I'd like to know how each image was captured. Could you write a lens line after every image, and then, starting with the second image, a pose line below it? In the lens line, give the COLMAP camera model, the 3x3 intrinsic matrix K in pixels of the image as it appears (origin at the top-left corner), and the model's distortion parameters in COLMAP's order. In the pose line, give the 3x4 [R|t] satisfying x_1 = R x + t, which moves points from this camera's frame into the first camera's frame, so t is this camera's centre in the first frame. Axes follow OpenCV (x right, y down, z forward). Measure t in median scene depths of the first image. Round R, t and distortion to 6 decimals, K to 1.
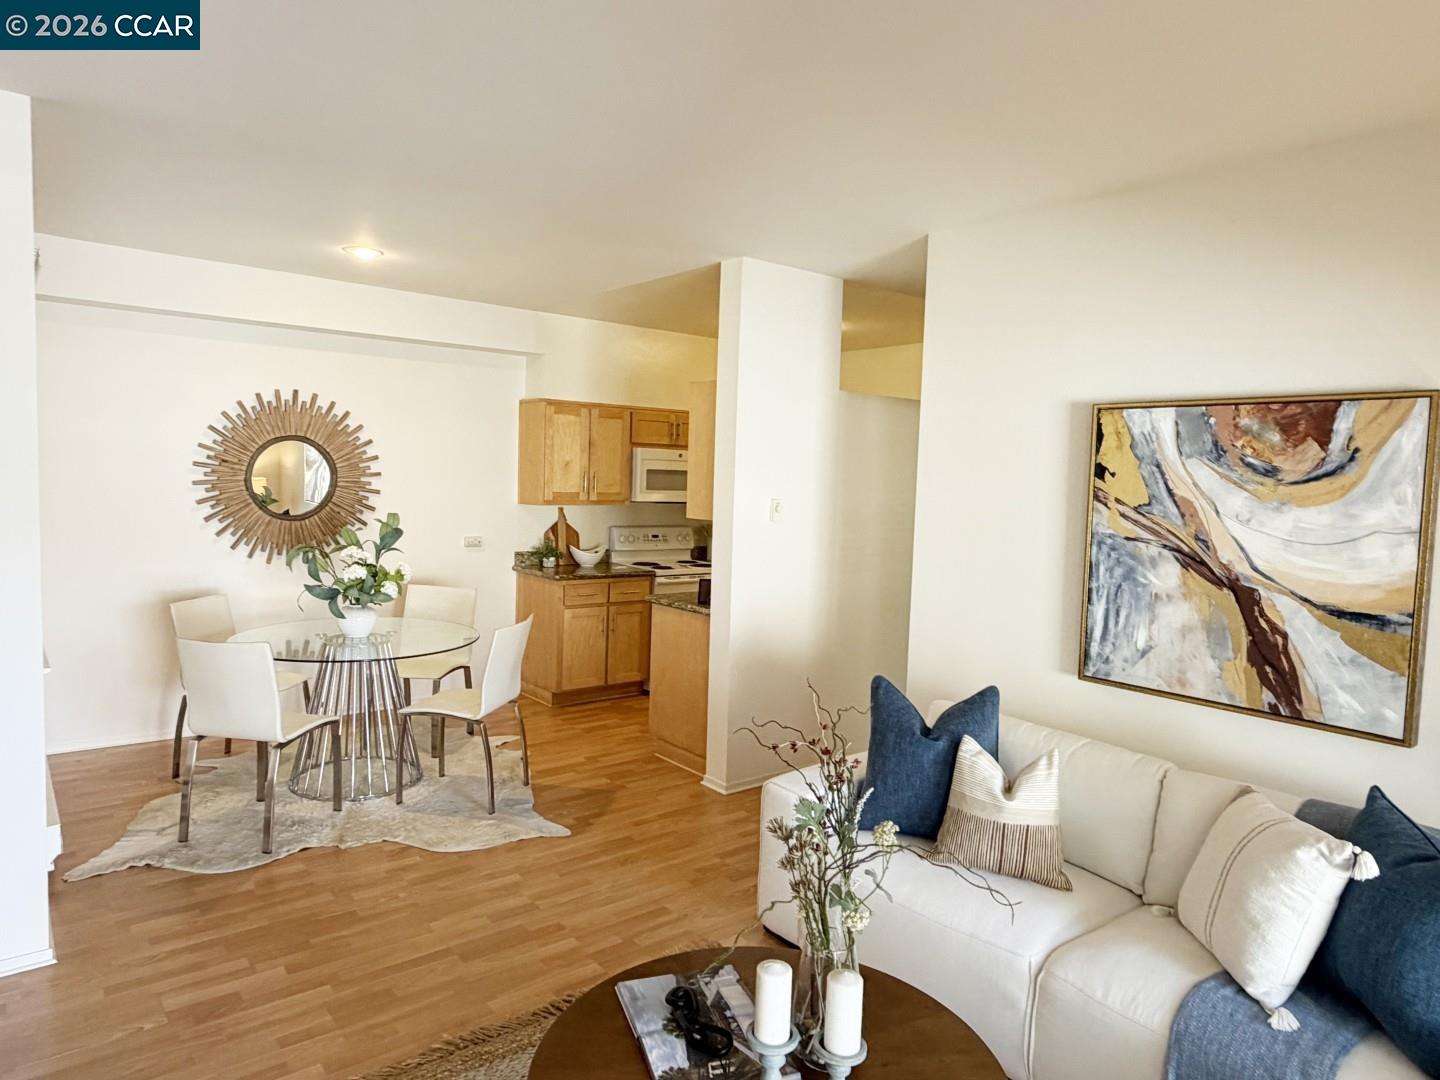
lens RADIAL K [[908.3, 0, 718.8], [0, 908.3, 534.6], [0, 0, 1]] dist [-0.000555, 0.000329]
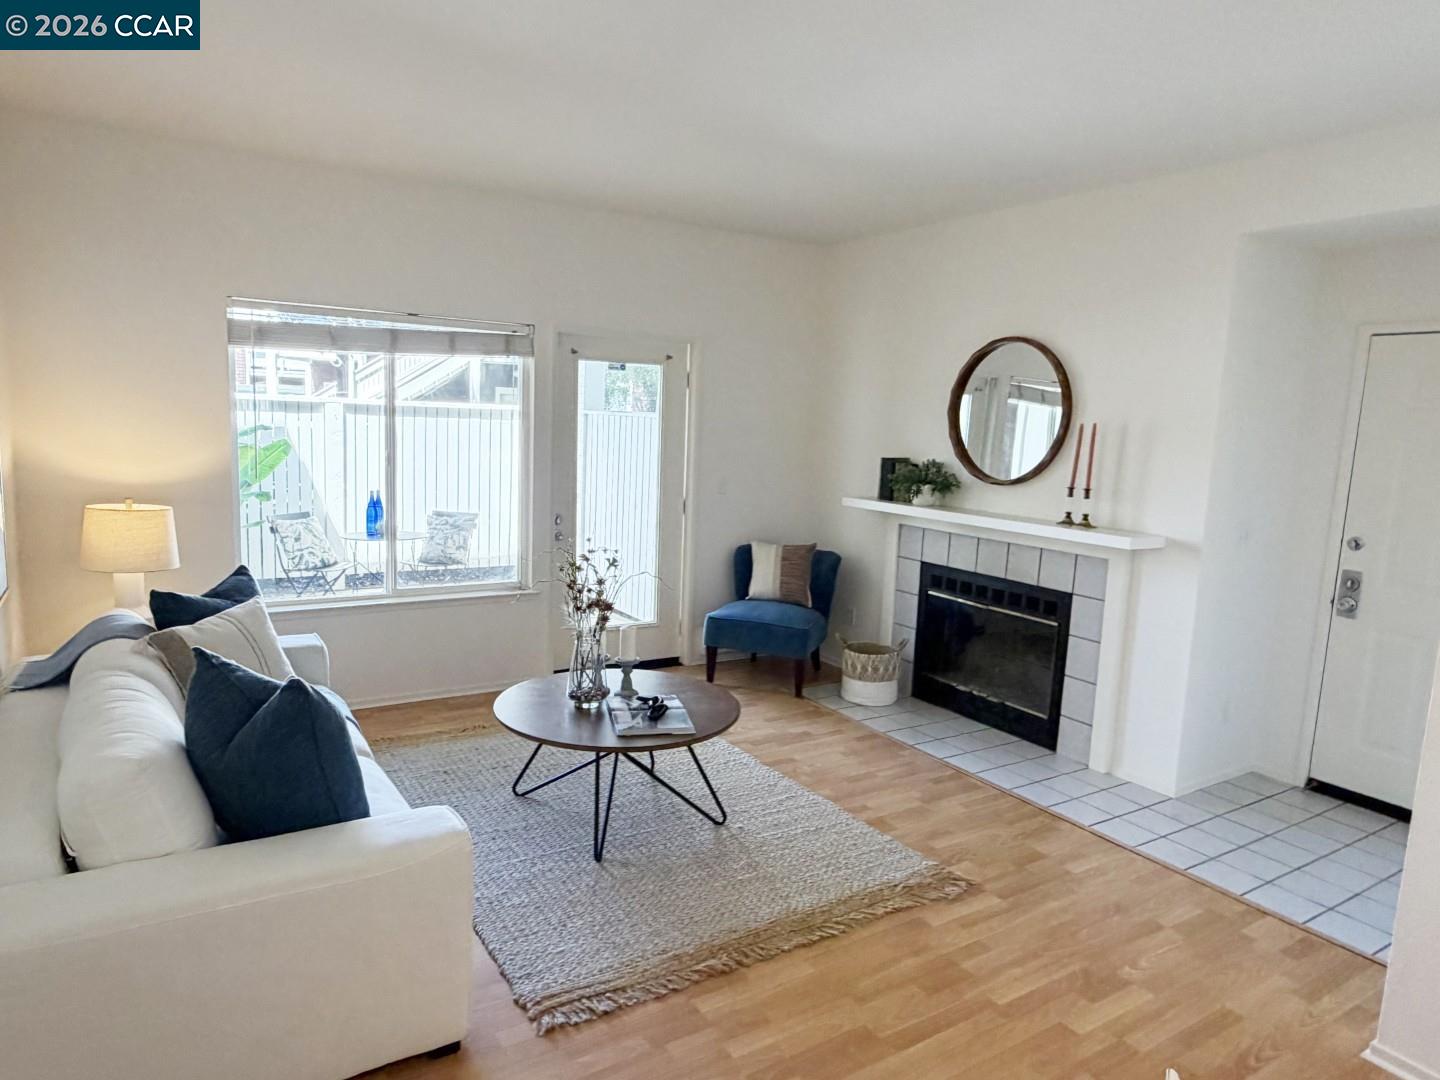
lens RADIAL K [[902.8, 0, 724.0], [0, 902.8, 542.5], [0, 0, 1]] dist [0.000307, -0.000647]
pose [[-0.991968, -0.087351, 0.091479, -0.178626], [-0.066805, 0.975950, 0.207505, -0.094950], [-0.107405, 0.199727, -0.973947, 1.587984]]
